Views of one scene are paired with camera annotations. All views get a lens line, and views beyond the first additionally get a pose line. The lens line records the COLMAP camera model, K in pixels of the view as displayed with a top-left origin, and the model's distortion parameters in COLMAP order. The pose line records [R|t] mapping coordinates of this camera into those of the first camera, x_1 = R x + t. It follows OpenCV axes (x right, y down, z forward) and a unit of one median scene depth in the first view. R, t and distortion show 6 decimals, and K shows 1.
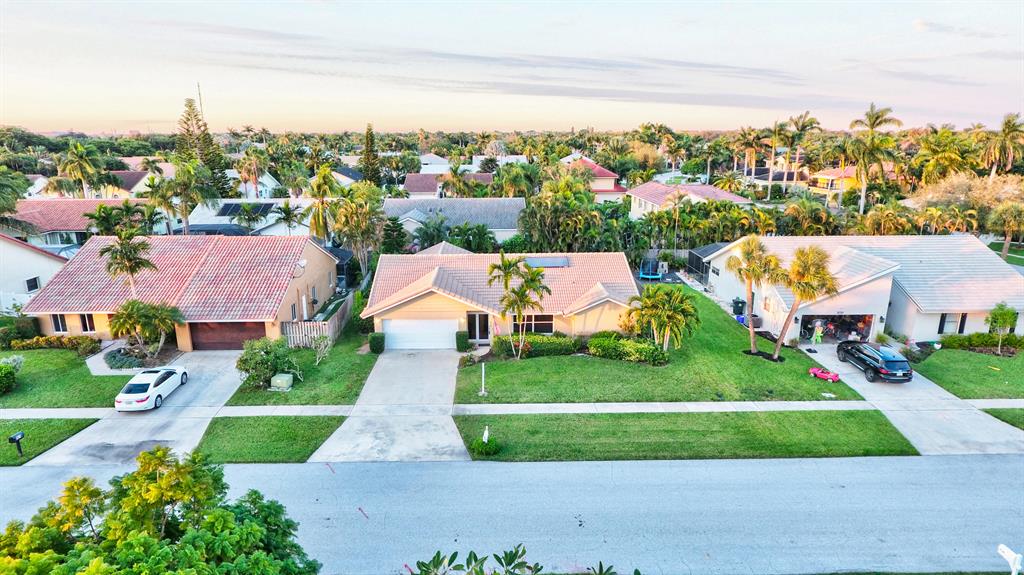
lens RADIAL K [[604.6, 0, 498.4], [0, 604.6, 284.6], [0, 0, 1]] dist [-0.001534, -0.001362]
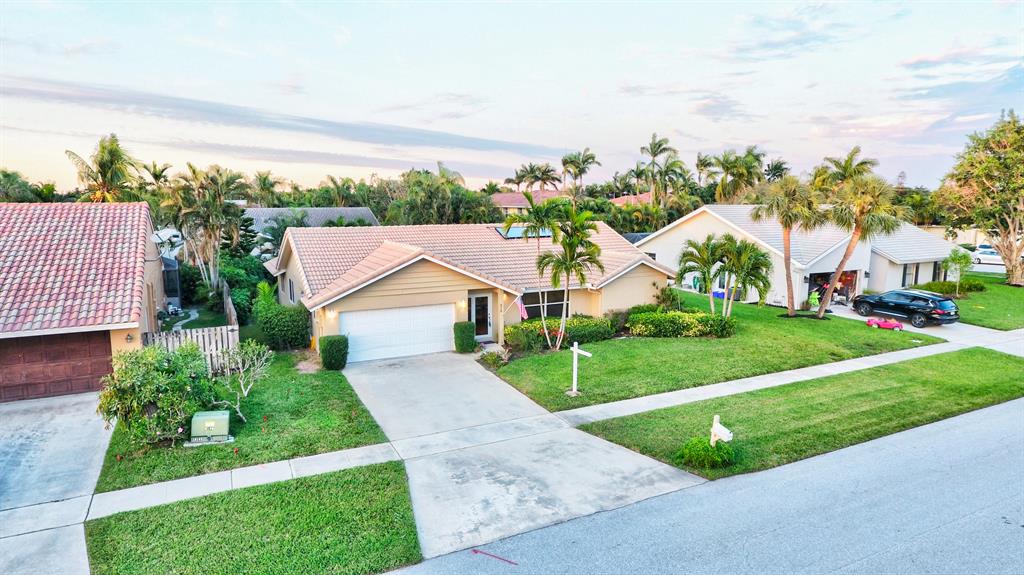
lens RADIAL K [[604.6, 0, 498.4], [0, 604.6, 284.6], [0, 0, 1]] dist [-0.001534, -0.001362]
pose [[0.903662, -0.056516, 0.424502, -0.309900], [0.102646, 0.990943, -0.086580, 0.100917], [-0.415764, 0.121812, 0.901278, 0.400167]]
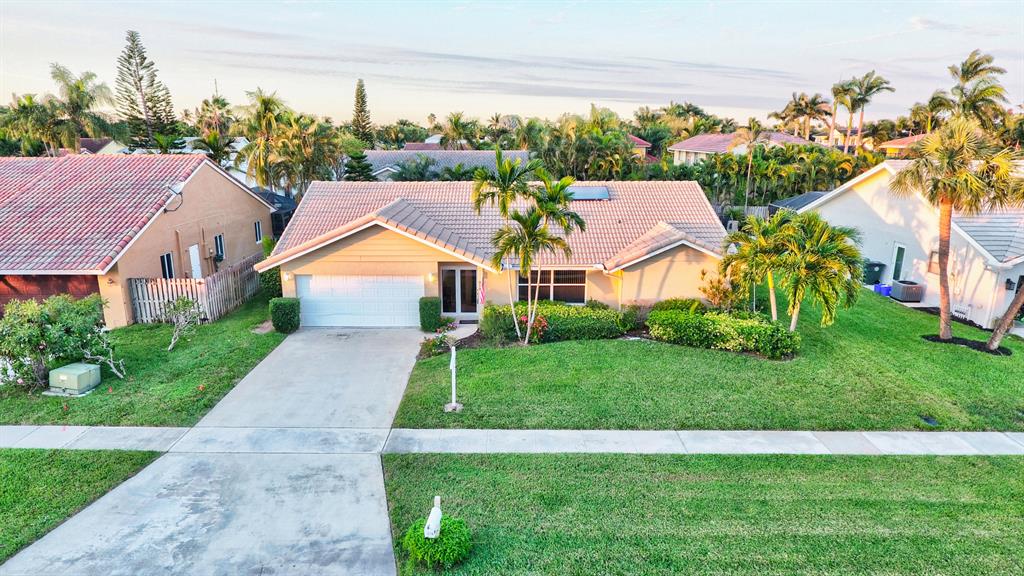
lens RADIAL K [[604.6, 0, 498.4], [0, 604.6, 285.1], [0, 0, 1]] dist [-0.001534, -0.001362]
pose [[0.999626, 0.010153, -0.025388, 0.021361], [-0.010178, 0.999948, -0.000844, 0.067466], [0.025378, 0.001102, 0.999677, 0.428873]]
